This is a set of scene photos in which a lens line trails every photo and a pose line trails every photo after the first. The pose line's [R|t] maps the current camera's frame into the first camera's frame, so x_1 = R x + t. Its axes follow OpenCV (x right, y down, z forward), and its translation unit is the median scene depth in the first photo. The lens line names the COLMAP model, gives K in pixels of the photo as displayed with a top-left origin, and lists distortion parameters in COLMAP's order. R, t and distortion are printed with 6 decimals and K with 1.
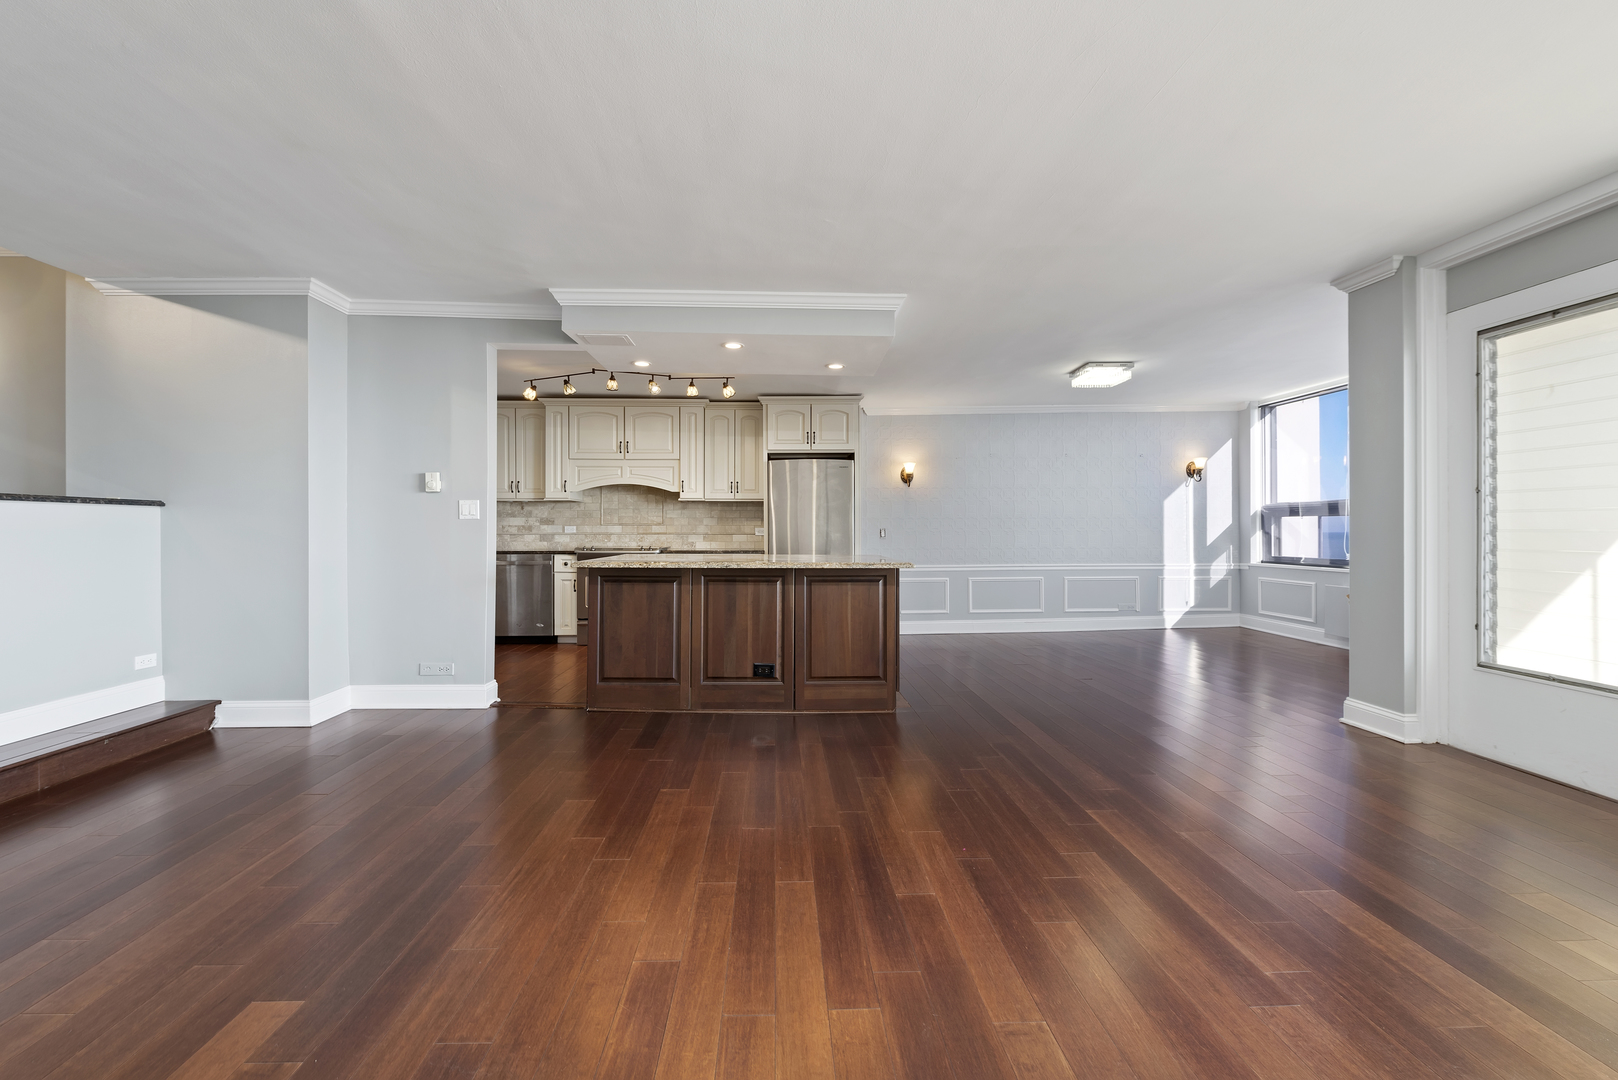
lens RADIAL K [[651.8, 0, 791.9], [0, 651.8, 529.2], [0, 0, 1]] dist [0.007167, -0.001032]
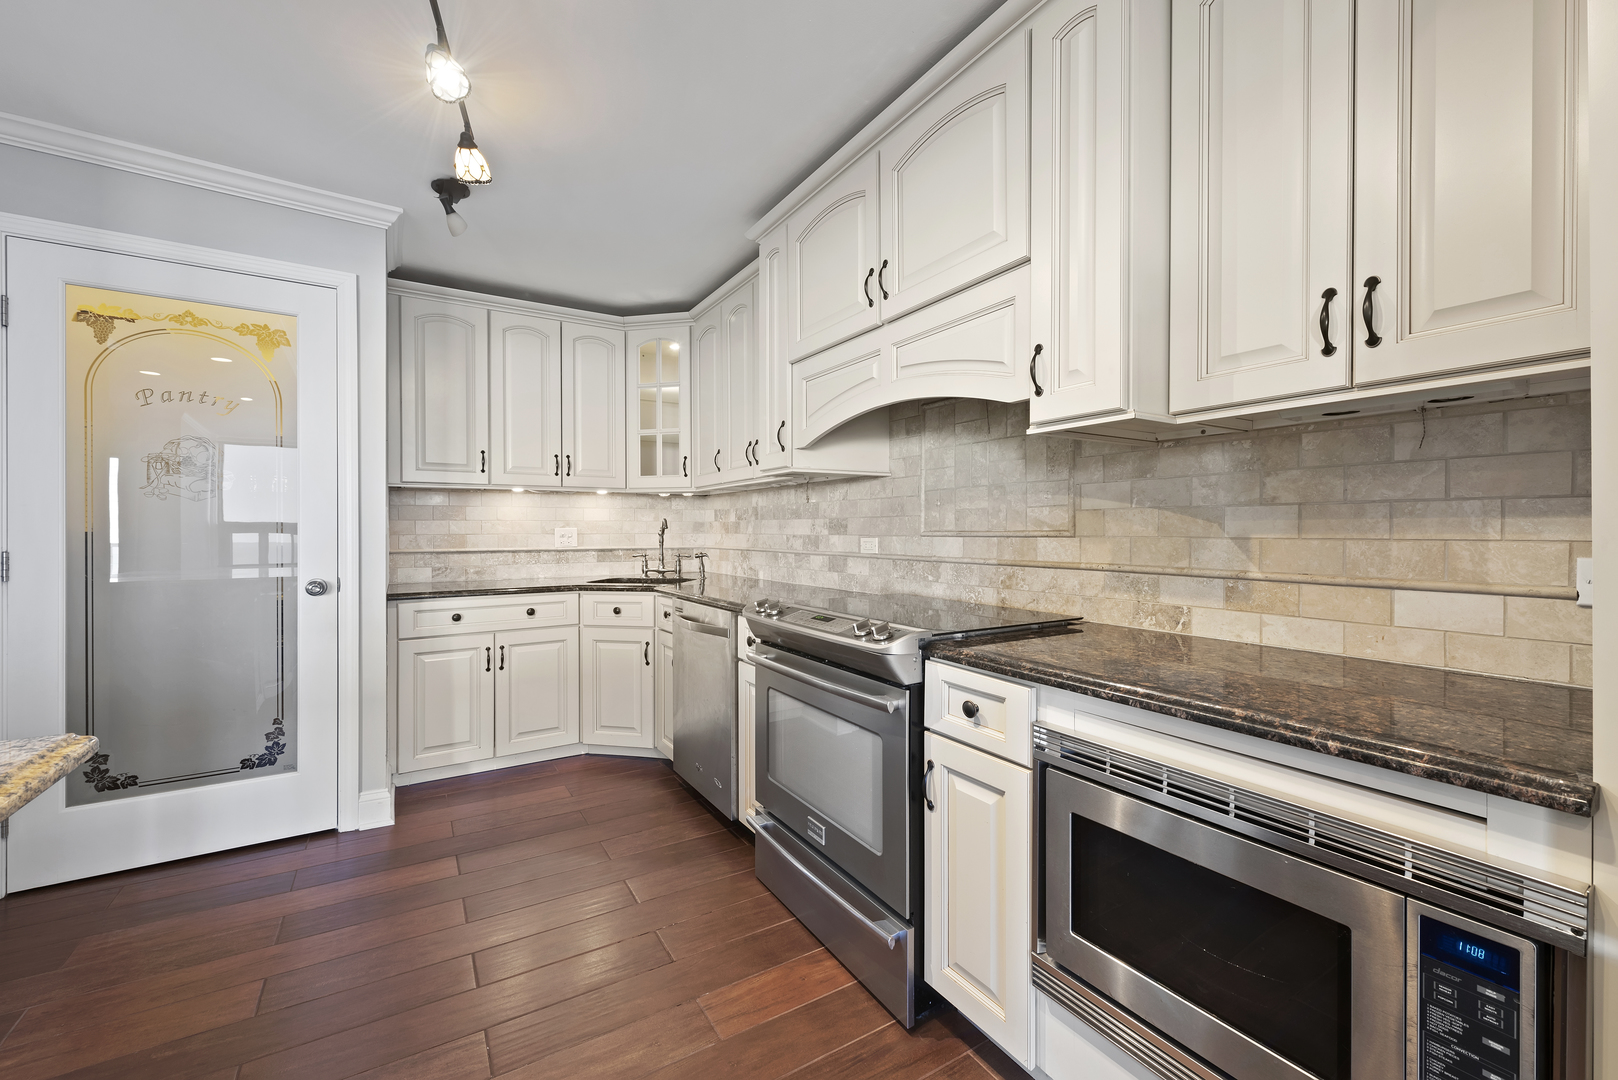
lens RADIAL K [[640.6, 0, 809.7], [0, 640.6, 530.7], [0, 0, 1]] dist [0.003587, -0.000906]
pose [[0.499854, -0.001466, -0.866109, -0.015068], [0.000867, 0.999999, -0.001193, -0.009694], [0.866109, -0.000154, 0.499855, 0.836474]]
